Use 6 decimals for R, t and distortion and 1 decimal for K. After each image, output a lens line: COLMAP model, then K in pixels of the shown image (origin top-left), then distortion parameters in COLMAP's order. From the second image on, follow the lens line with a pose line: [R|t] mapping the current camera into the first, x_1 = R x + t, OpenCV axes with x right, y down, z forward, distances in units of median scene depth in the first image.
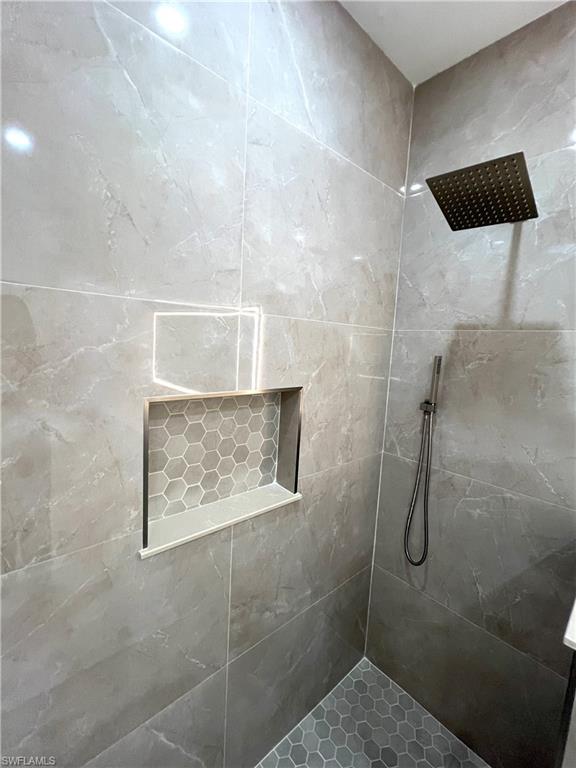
lens RADIAL K [[330.9, 0, 290.5], [0, 330.9, 384.2], [0, 0, 1]] dist [-0.004308, 0.000070]
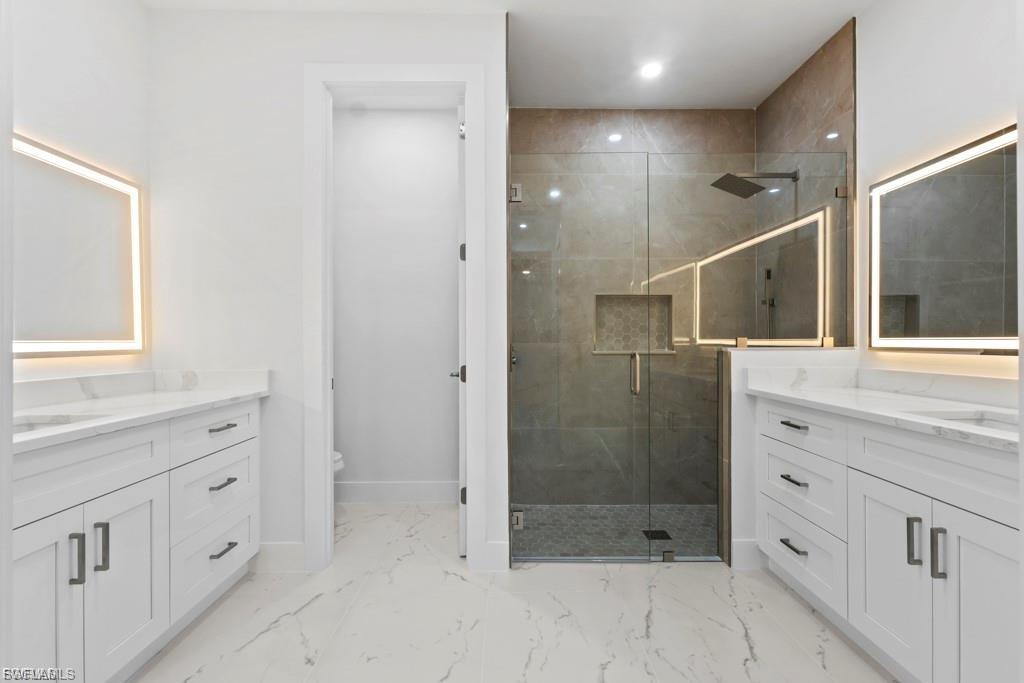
lens RADIAL K [[487.8, 0, 510.0], [0, 487.8, 341.0], [0, 0, 1]] dist [0.002444, 0.000298]
pose [[0.738186, -0.053317, -0.672487, 1.345944], [-0.037446, 0.992096, -0.119761, 0.723919], [0.673557, 0.113588, 0.730355, -1.847845]]
